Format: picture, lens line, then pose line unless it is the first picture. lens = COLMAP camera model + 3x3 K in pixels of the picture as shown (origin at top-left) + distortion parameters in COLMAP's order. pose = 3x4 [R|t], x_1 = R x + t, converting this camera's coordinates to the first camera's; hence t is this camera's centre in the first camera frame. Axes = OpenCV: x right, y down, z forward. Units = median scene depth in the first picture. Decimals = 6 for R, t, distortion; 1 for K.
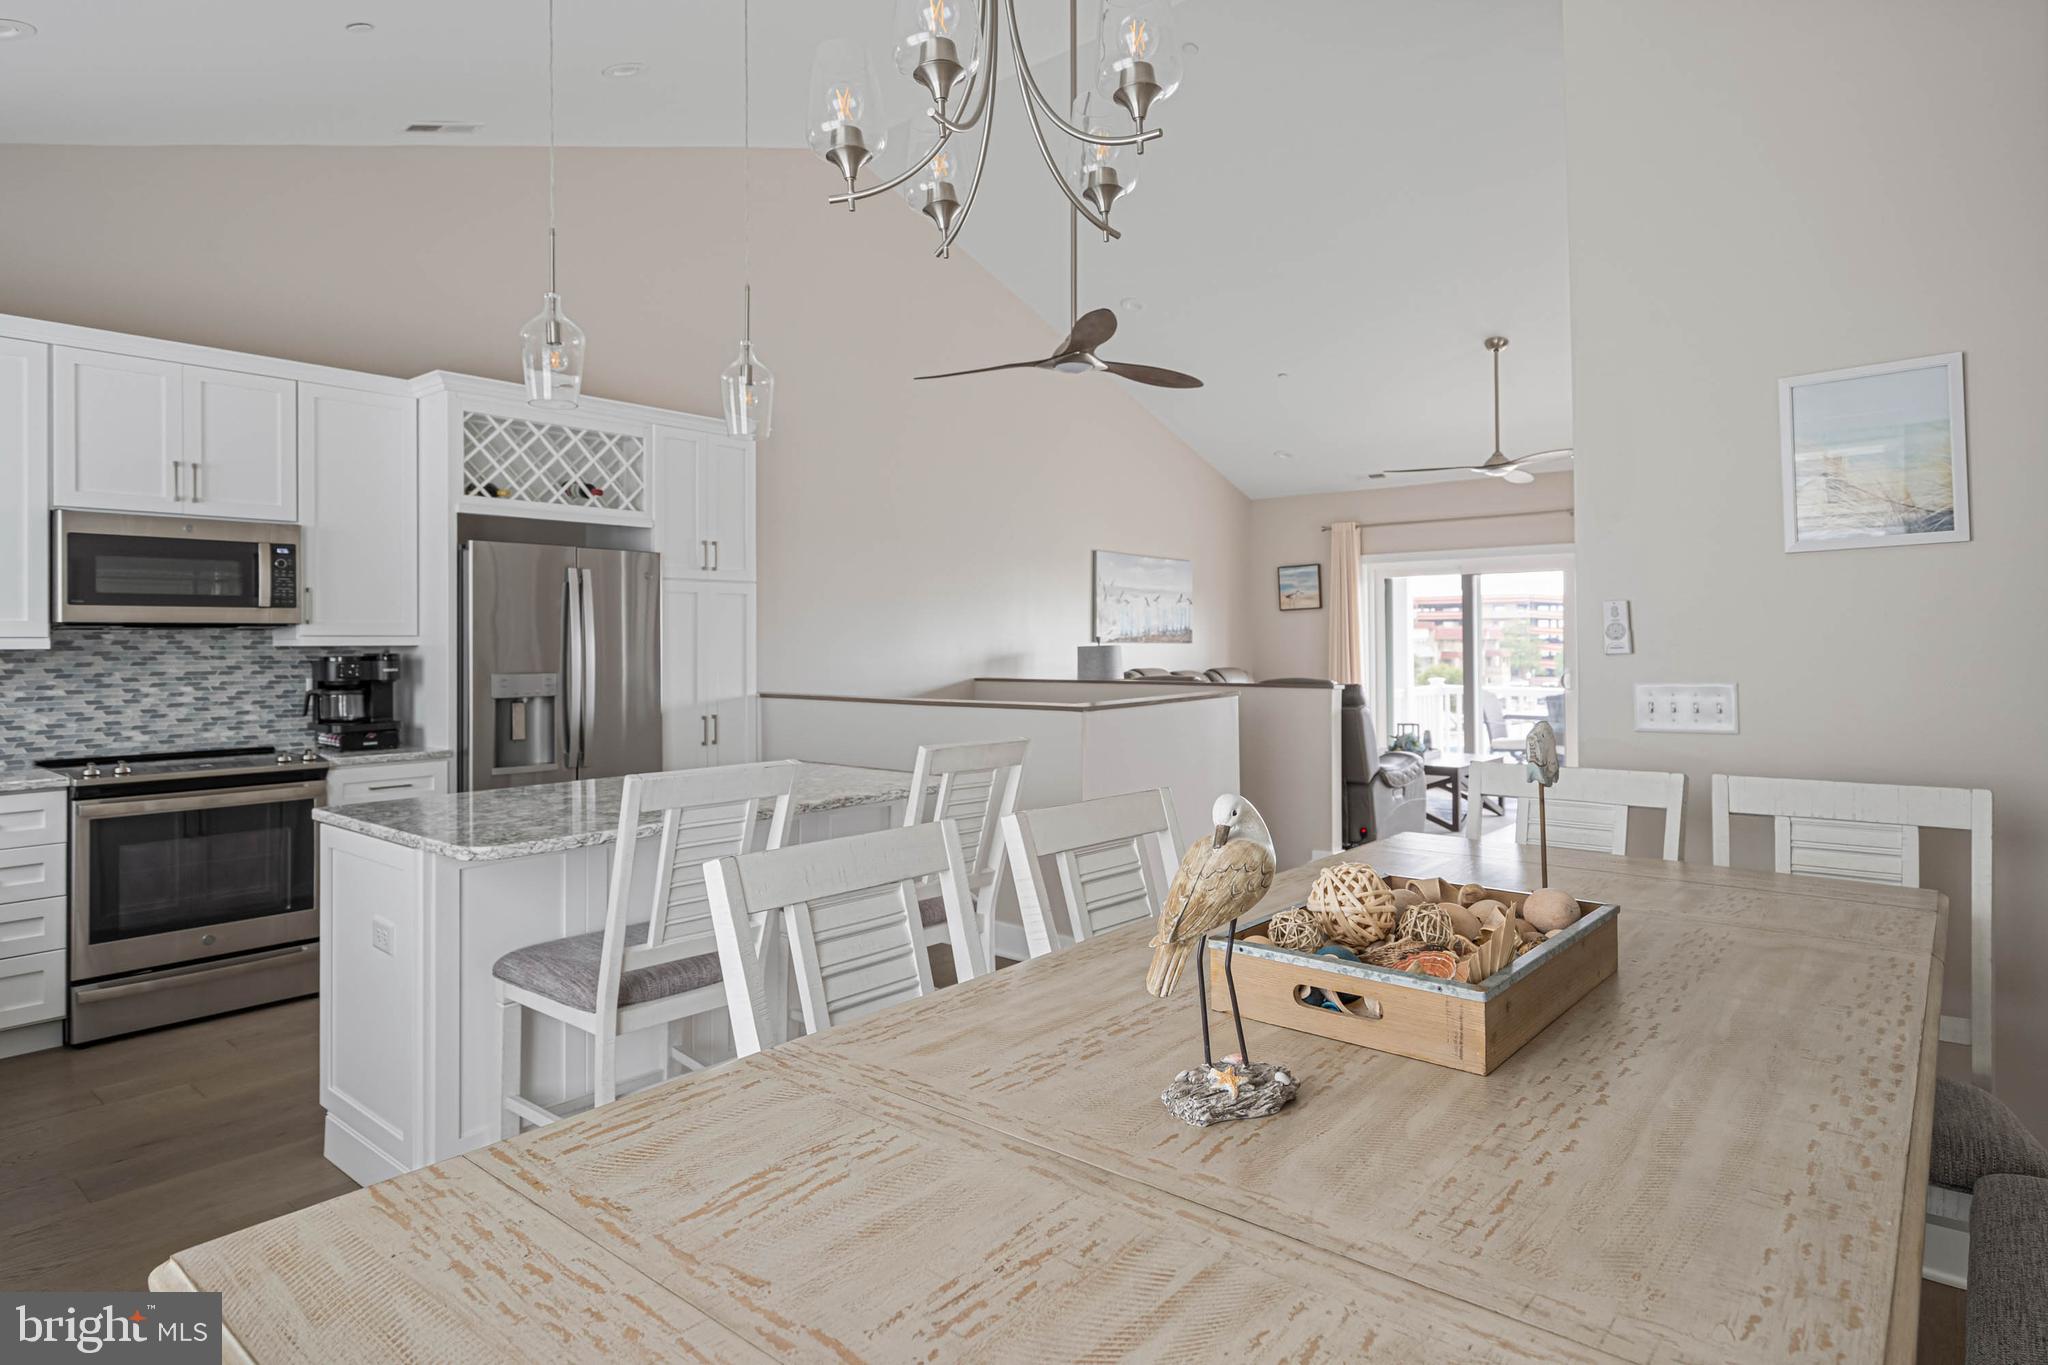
lens RADIAL K [[1133.8, 0, 1007.7], [0, 1133.8, 626.9], [0, 0, 1]] dist [0.005970, -0.003167]
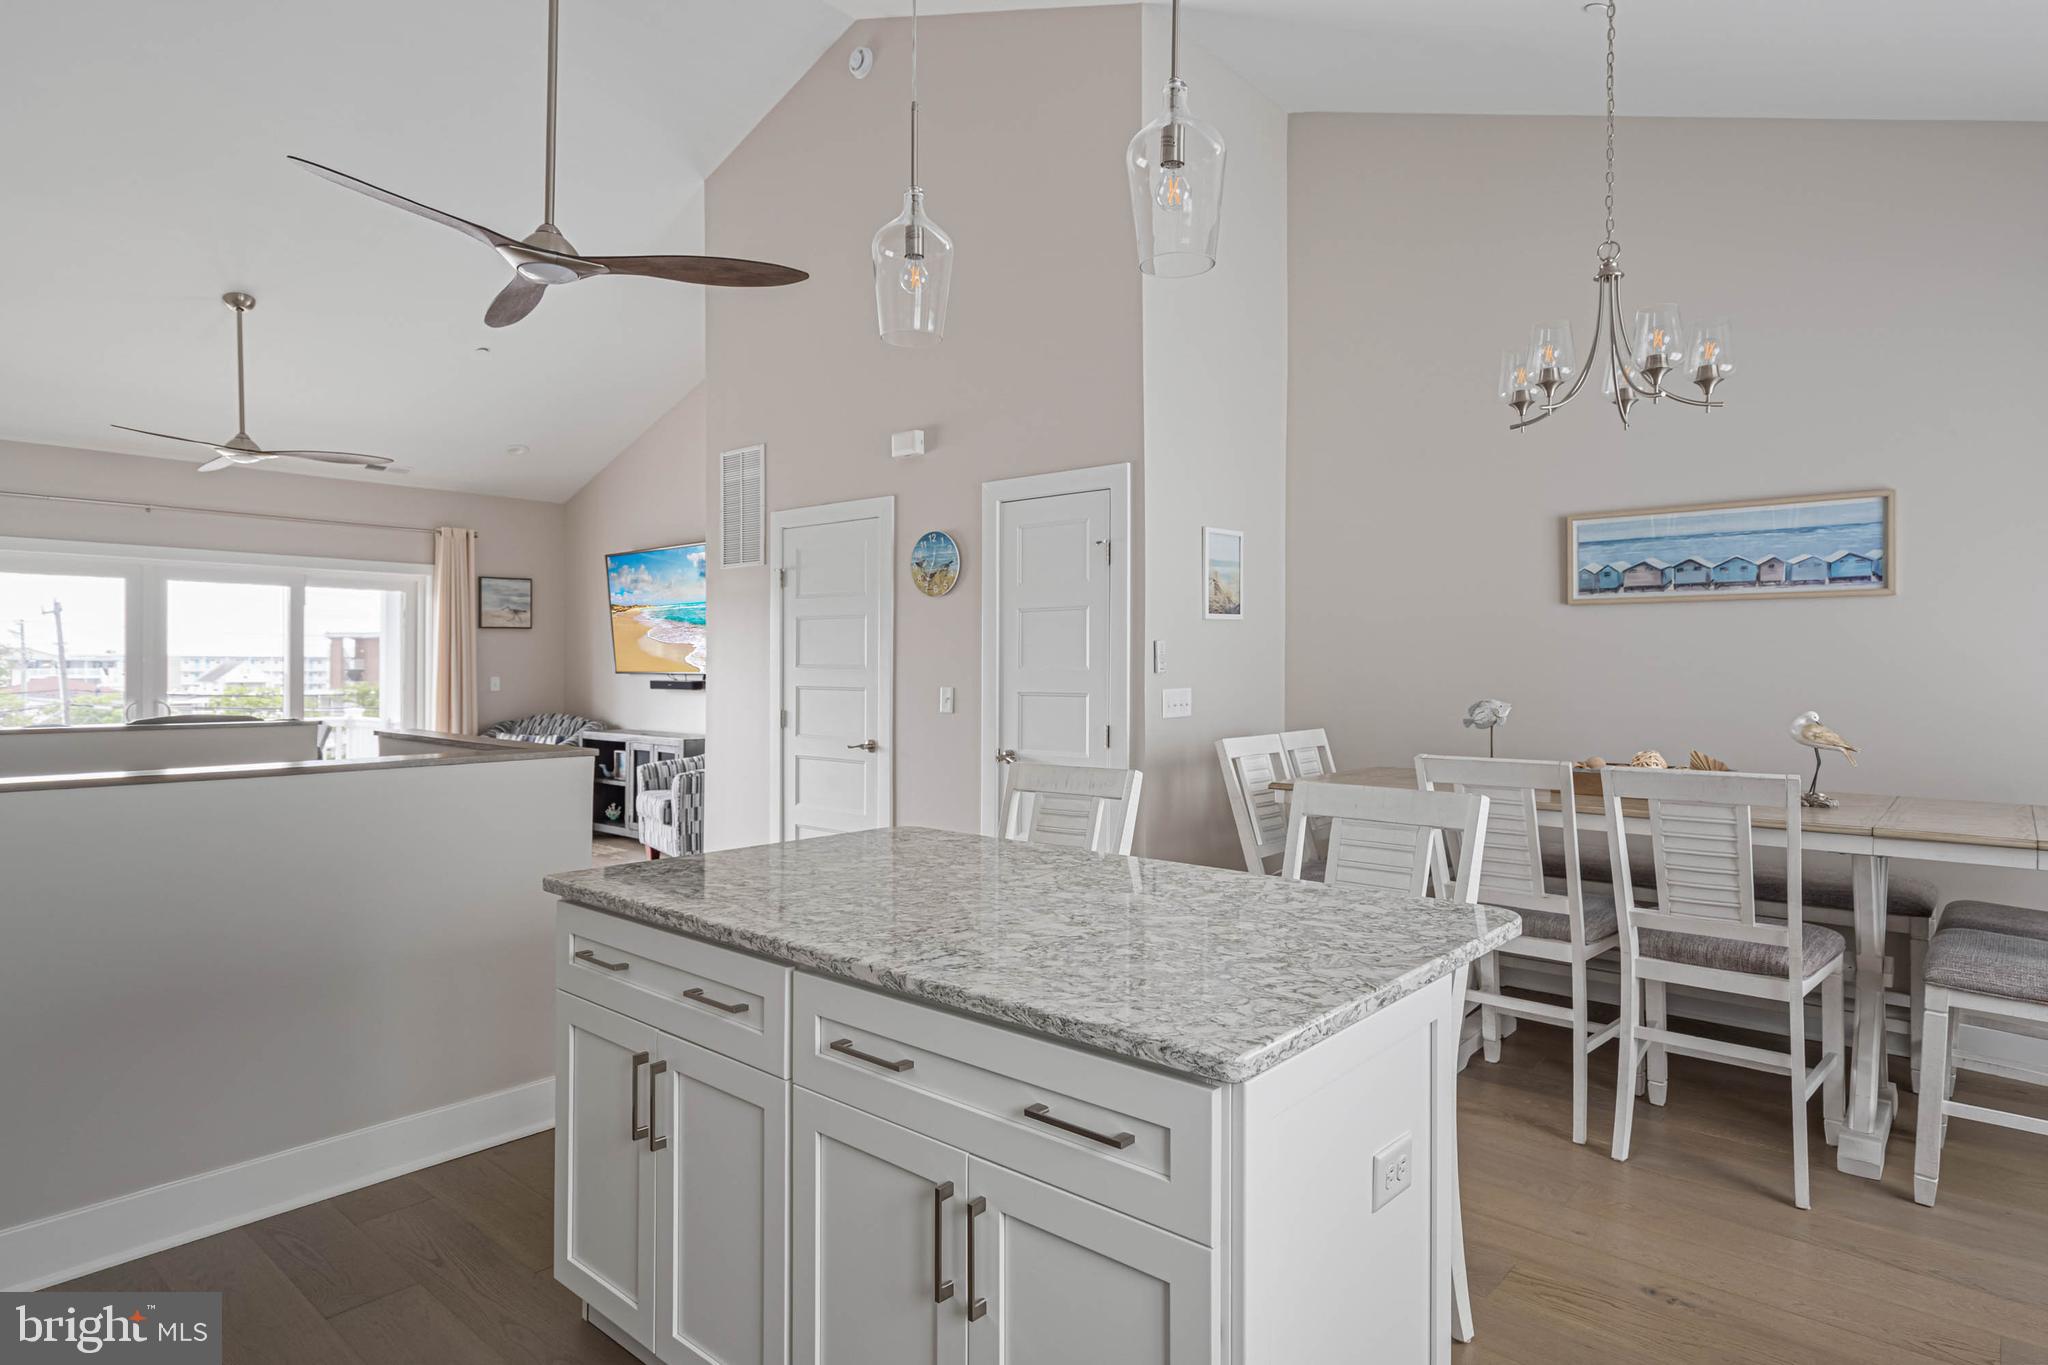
lens RADIAL K [[1133.8, 0, 1033.9], [0, 1133.8, 670.9], [0, 0, 1]] dist [0.005970, -0.003167]
pose [[-0.002132, 0.002751, 0.999994, -0.640984], [-0.016907, 0.999853, -0.002787, 0.017079], [-0.999855, -0.016913, -0.002085, 0.684168]]
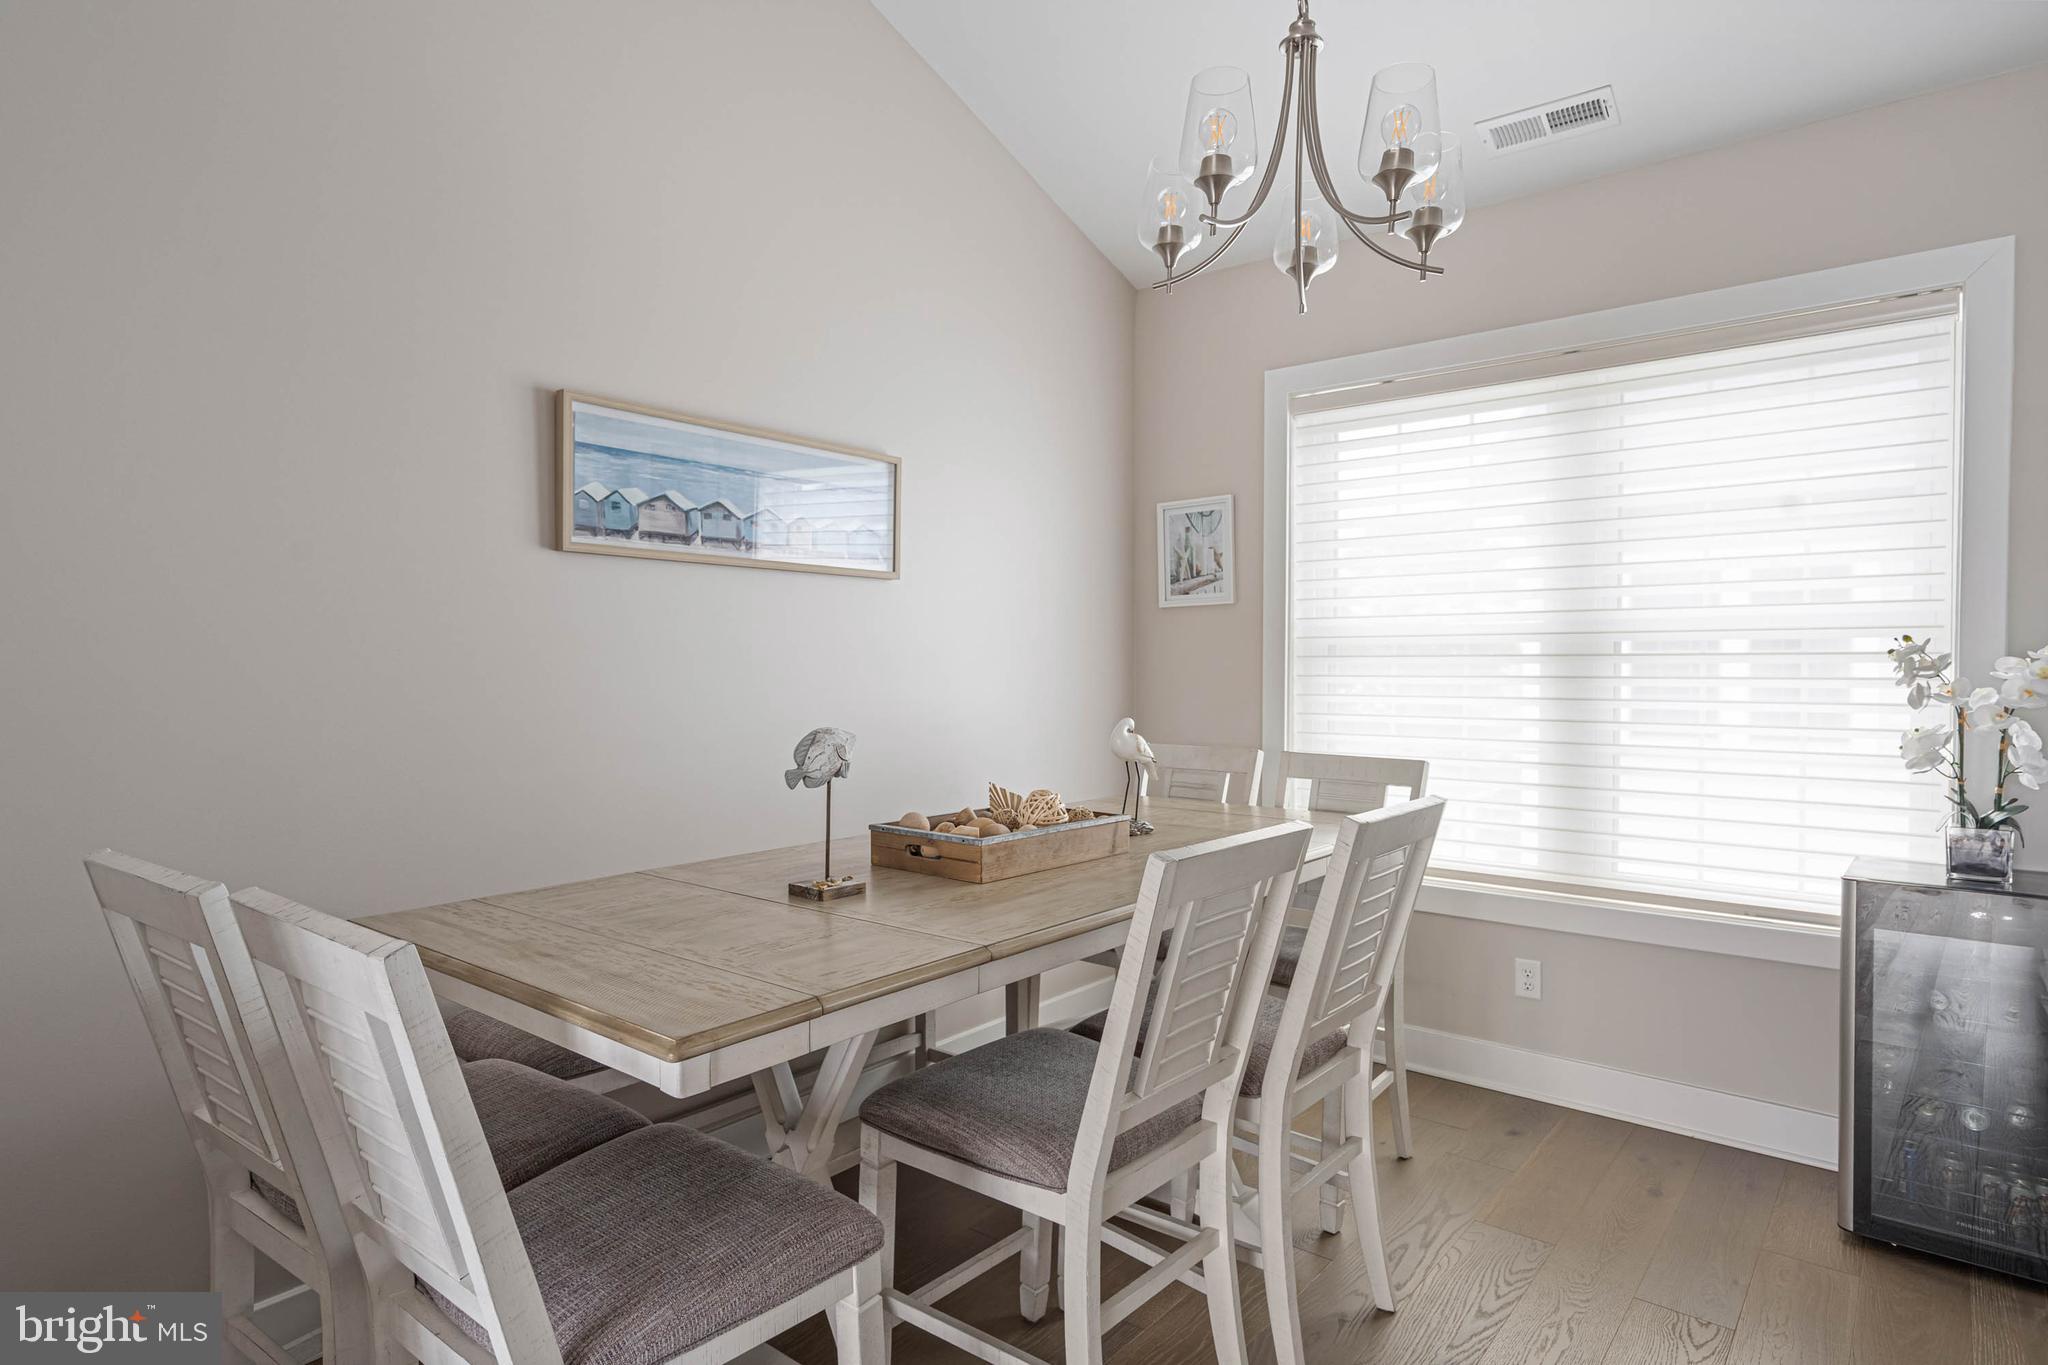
lens RADIAL K [[1133.8, 0, 1016.6], [0, 1133.8, 688.1], [0, 0, 1]] dist [0.005970, -0.003167]
pose [[-0.999758, 0.004776, -0.021474, 0.106600], [0.004693, 0.999981, 0.003937, 0.014124], [0.021493, 0.003835, -0.999762, 0.766171]]
